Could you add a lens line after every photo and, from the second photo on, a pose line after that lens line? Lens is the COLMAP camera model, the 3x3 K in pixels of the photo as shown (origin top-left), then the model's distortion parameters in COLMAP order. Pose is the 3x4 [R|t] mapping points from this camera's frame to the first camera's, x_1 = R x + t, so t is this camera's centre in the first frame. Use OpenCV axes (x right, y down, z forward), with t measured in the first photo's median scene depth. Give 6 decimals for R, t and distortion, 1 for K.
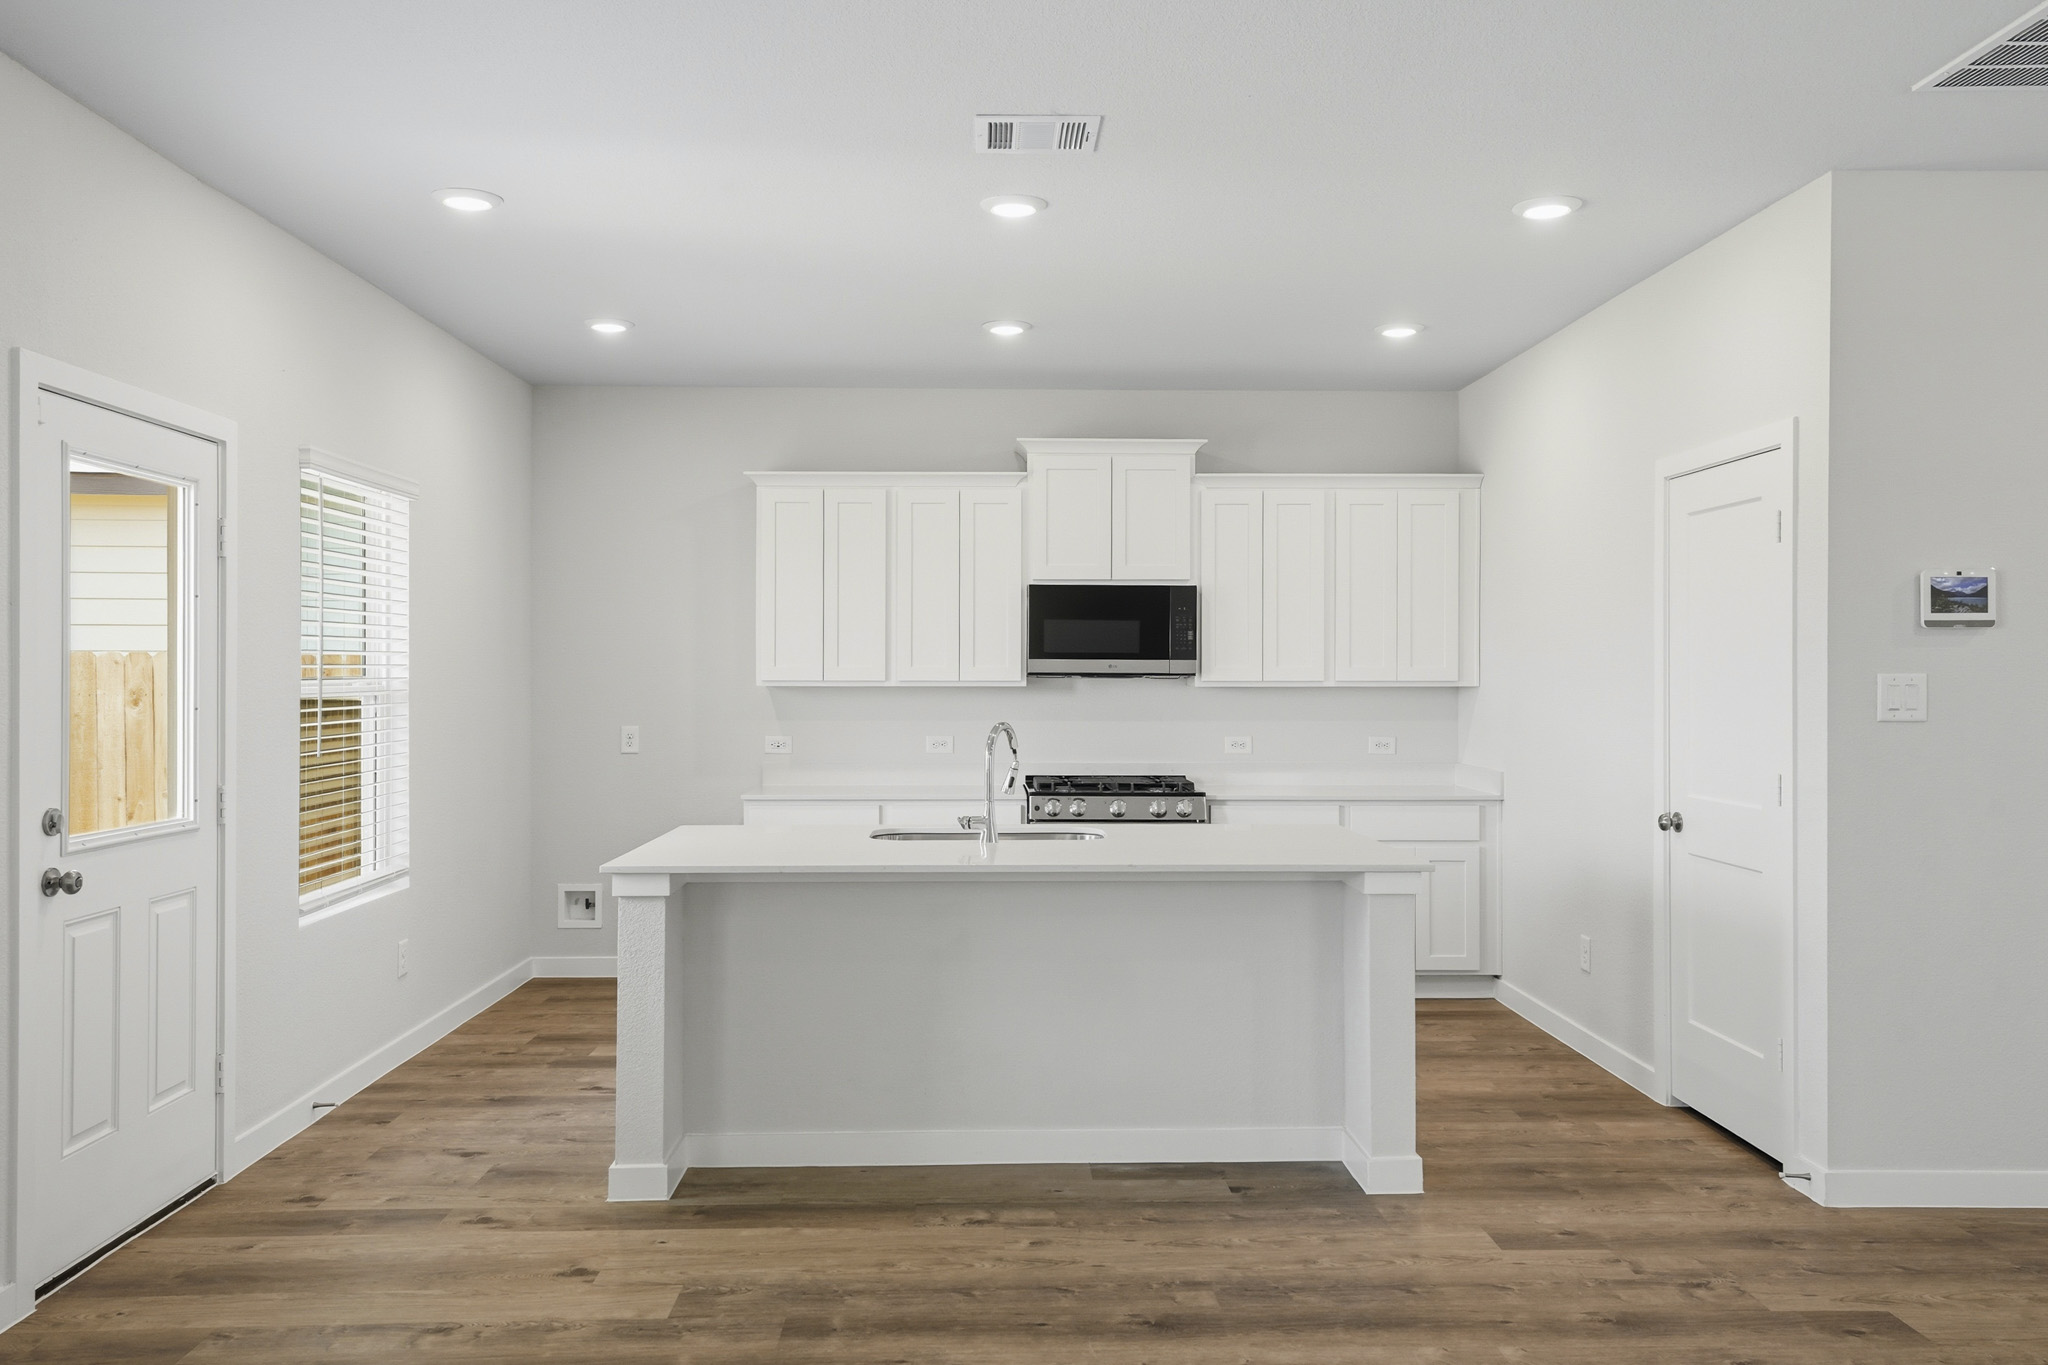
lens RADIAL K [[1512.2, 0, 1027.2], [0, 1512.2, 671.7], [0, 0, 1]] dist [0.017363, 0.010832]
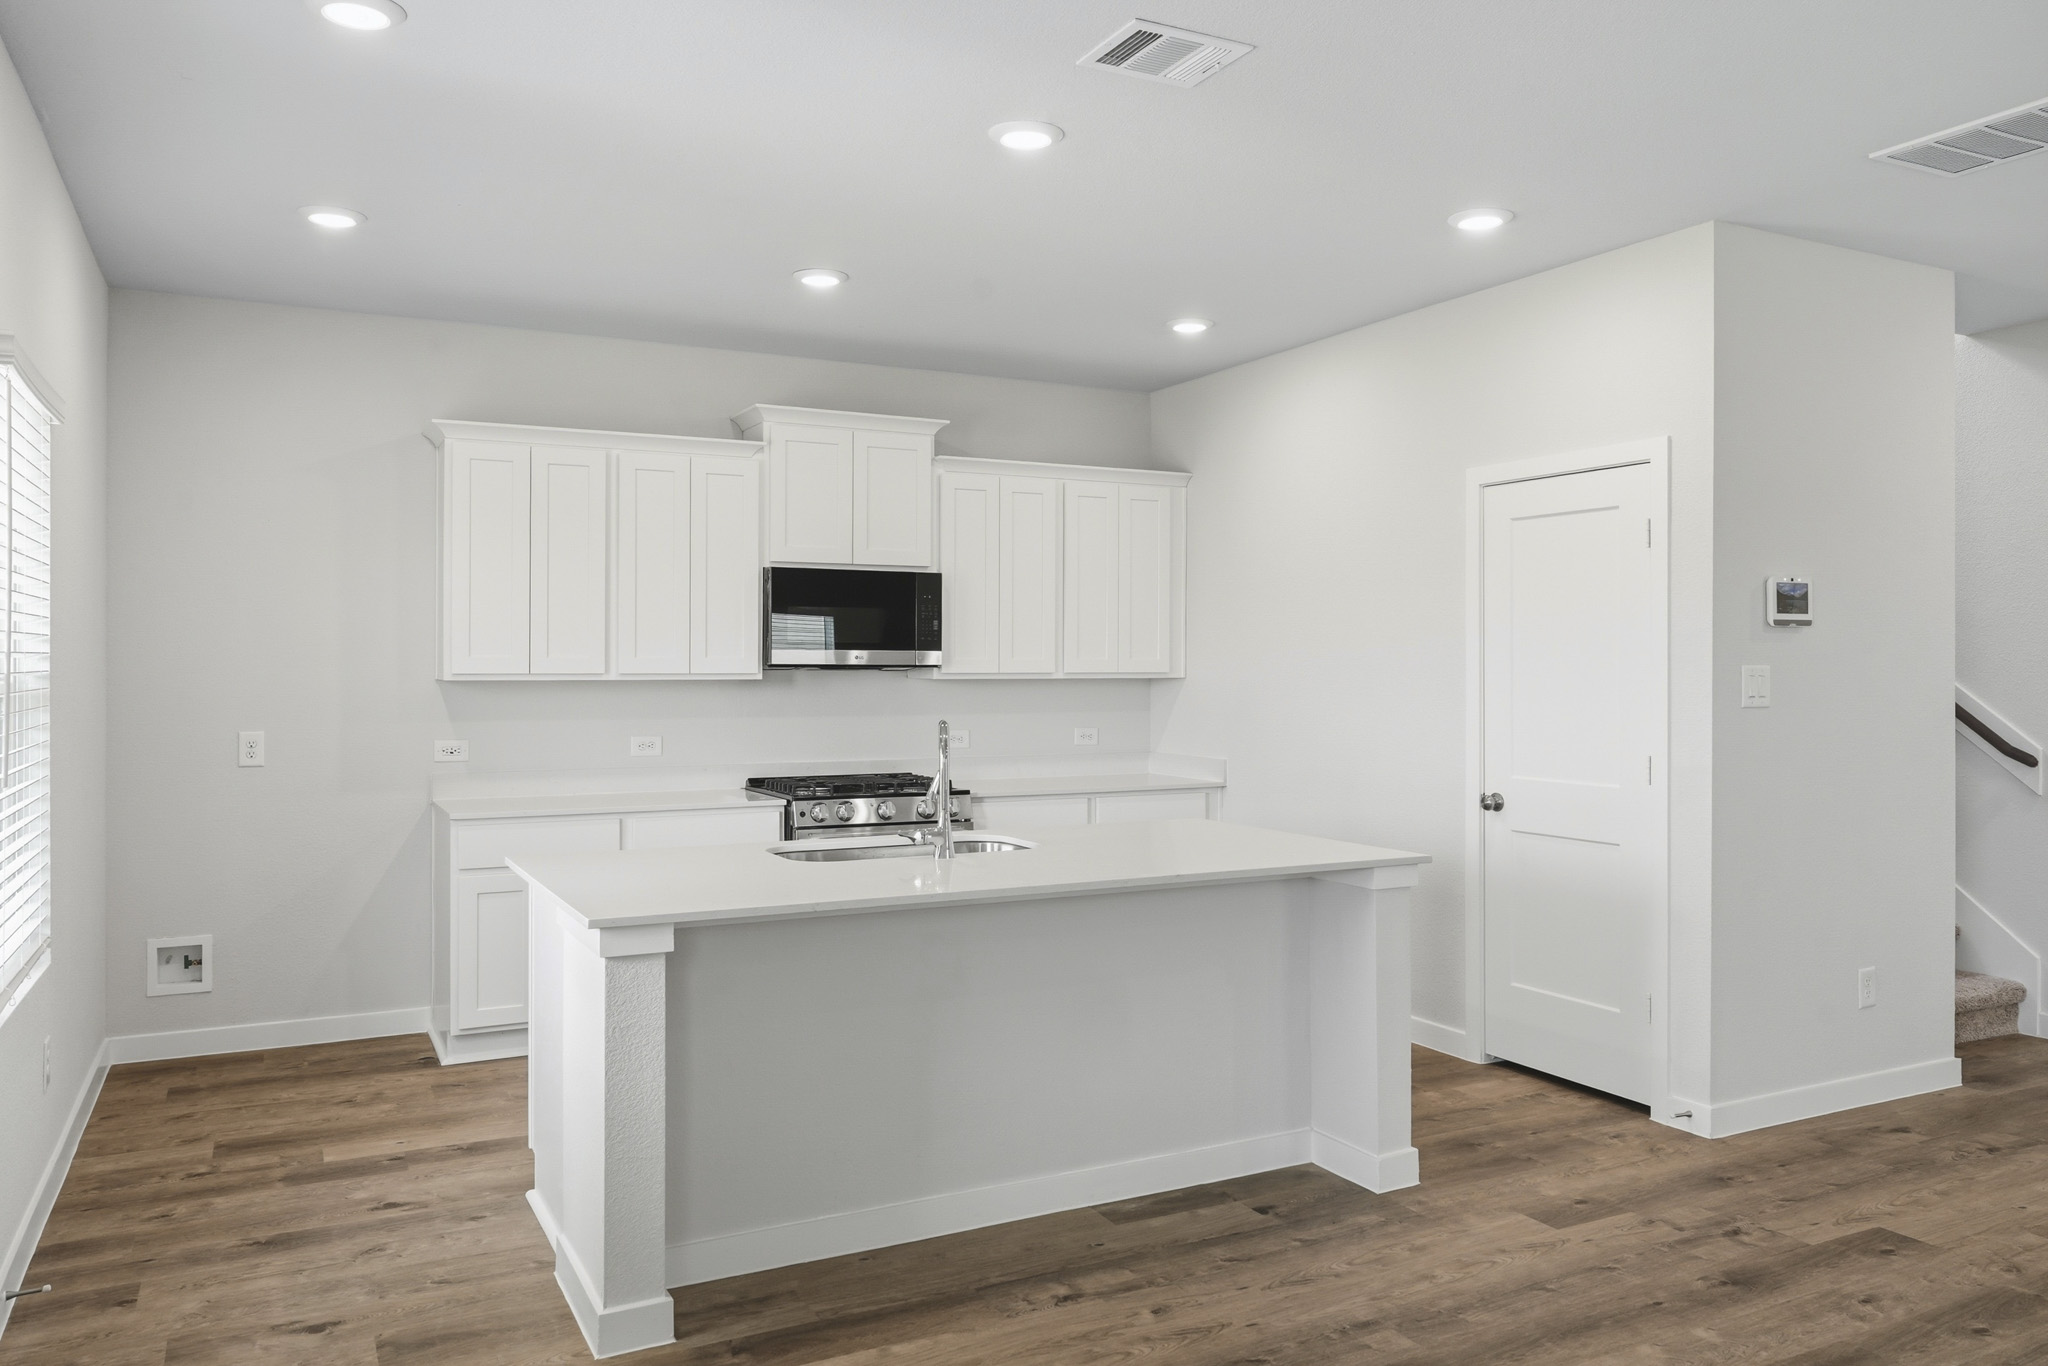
lens RADIAL K [[1462.4, 0, 1022.6], [0, 1462.4, 658.9], [0, 0, 1]] dist [-0.008971, 0.006341]
pose [[0.901509, 0.002459, 0.432753, -0.334776], [-0.001048, 0.999993, -0.003500, 0.000463], [-0.432758, 0.002702, 0.901506, 0.206618]]
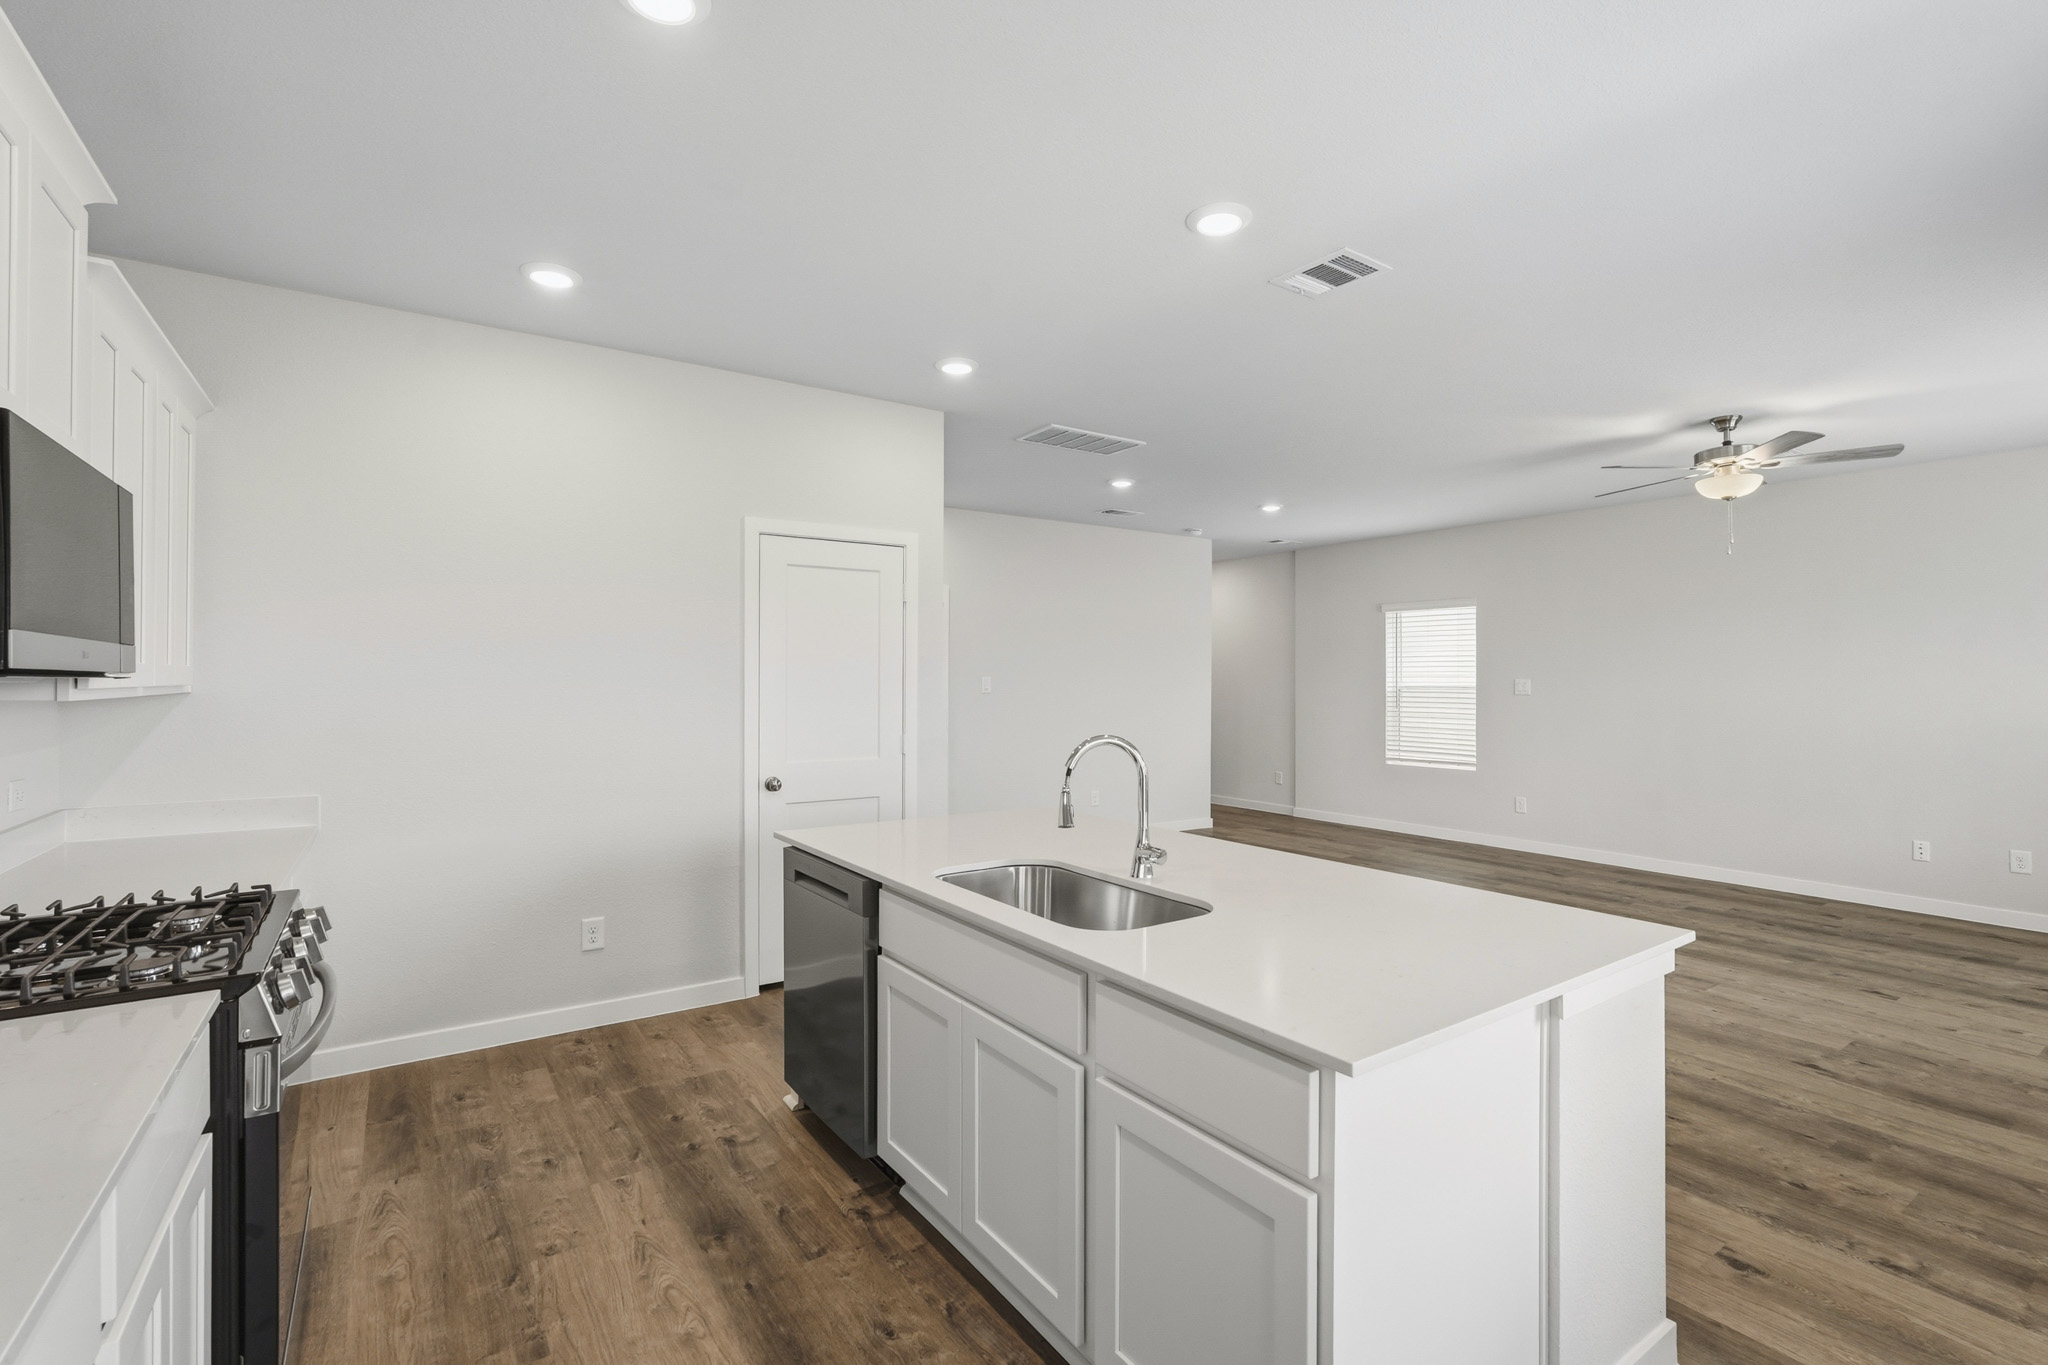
lens RADIAL K [[923.5, 0, 1008.2], [0, 923.5, 675.2], [0, 0, 1]] dist [-0.019614, 0.007175]
pose [[-0.534364, 0.001747, 0.845253, -0.404106], [-0.004459, 0.999978, -0.004886, 0.003104], [-0.845243, -0.006380, -0.534345, 1.278493]]
